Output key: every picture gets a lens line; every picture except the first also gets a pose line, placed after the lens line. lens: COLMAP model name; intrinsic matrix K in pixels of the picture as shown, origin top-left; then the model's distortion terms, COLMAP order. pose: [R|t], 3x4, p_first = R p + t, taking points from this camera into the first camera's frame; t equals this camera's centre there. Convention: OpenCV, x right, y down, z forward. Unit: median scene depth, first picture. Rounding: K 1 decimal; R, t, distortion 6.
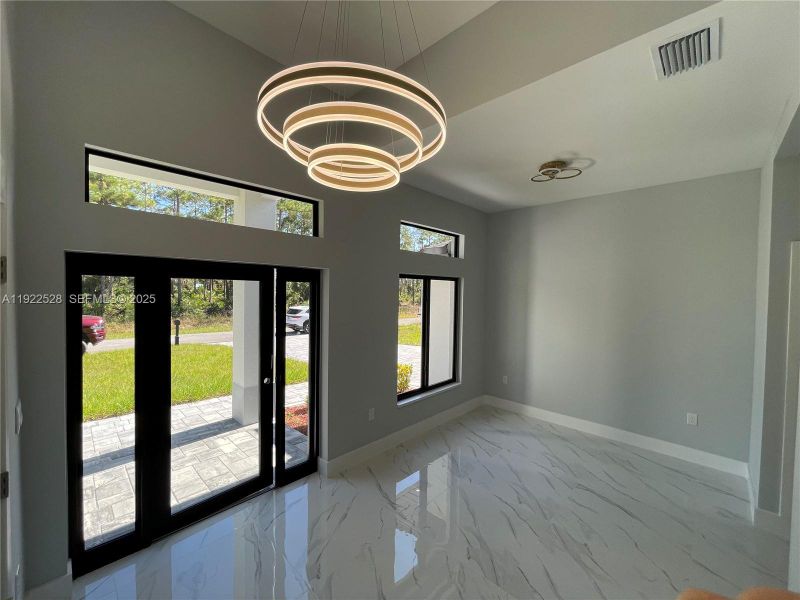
lens RADIAL K [[323.9, 0, 399.2], [0, 323.9, 298.6], [0, 0, 1]] dist [-0.002746, 0.000397]
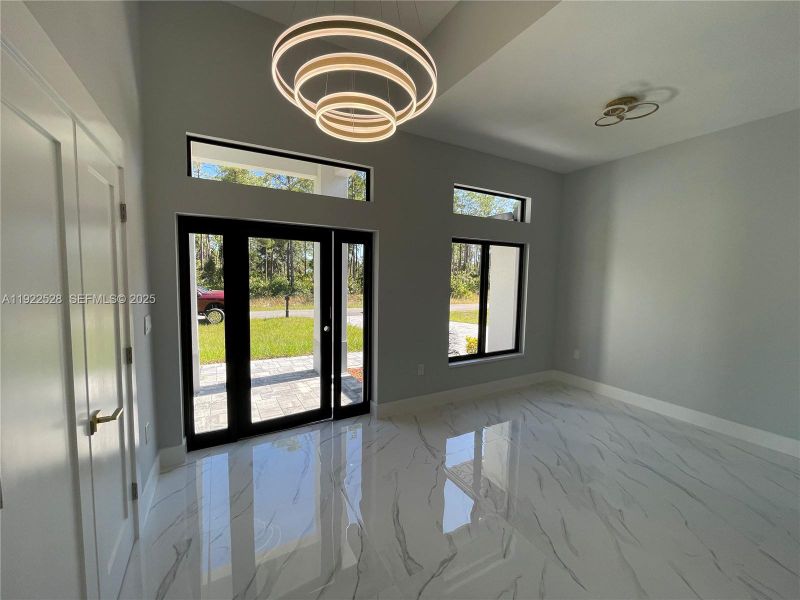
lens RADIAL K [[323.9, 0, 399.2], [0, 323.9, 298.6], [0, 0, 1]] dist [-0.002746, 0.000397]
pose [[0.959379, 0.021561, -0.281295, 0.134460], [-0.008766, 0.998872, 0.046663, 0.071373], [0.281984, -0.042302, 0.958486, -0.029055]]
